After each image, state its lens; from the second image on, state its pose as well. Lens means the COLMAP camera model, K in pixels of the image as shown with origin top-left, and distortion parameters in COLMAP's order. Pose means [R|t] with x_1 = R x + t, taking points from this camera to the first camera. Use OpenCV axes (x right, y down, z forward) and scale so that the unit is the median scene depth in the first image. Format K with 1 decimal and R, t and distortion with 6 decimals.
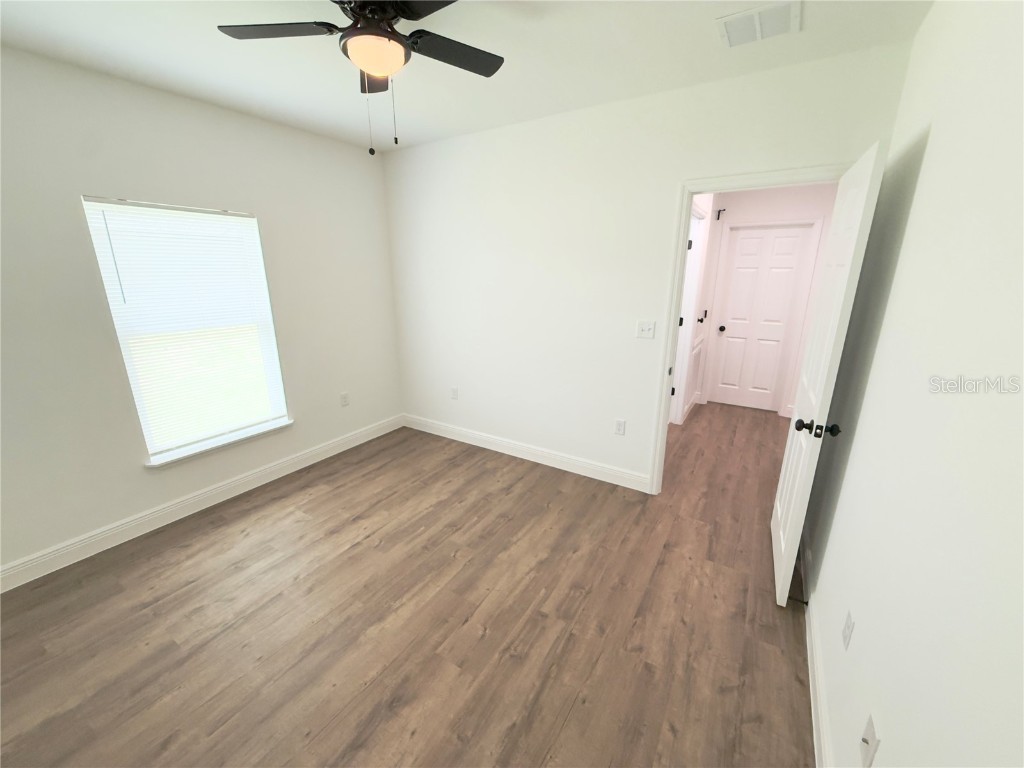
lens RADIAL K [[408.5, 0, 509.8], [0, 408.5, 384.8], [0, 0, 1]] dist [0.000657, 0.000397]
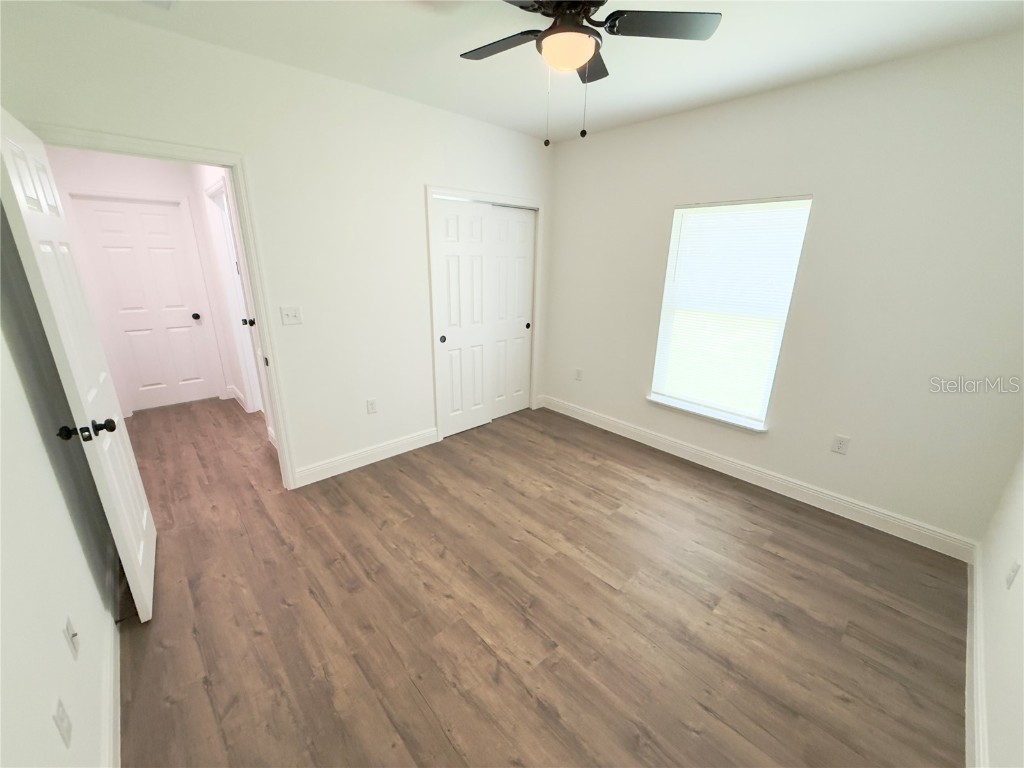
lens RADIAL K [[408.5, 0, 509.8], [0, 408.5, 384.8], [0, 0, 1]] dist [0.000657, 0.000397]
pose [[-0.260167, 0.291523, -0.920504, 0.857213], [-0.273053, 0.892206, 0.359736, -0.363770], [0.926151, 0.344938, -0.152522, 1.289052]]
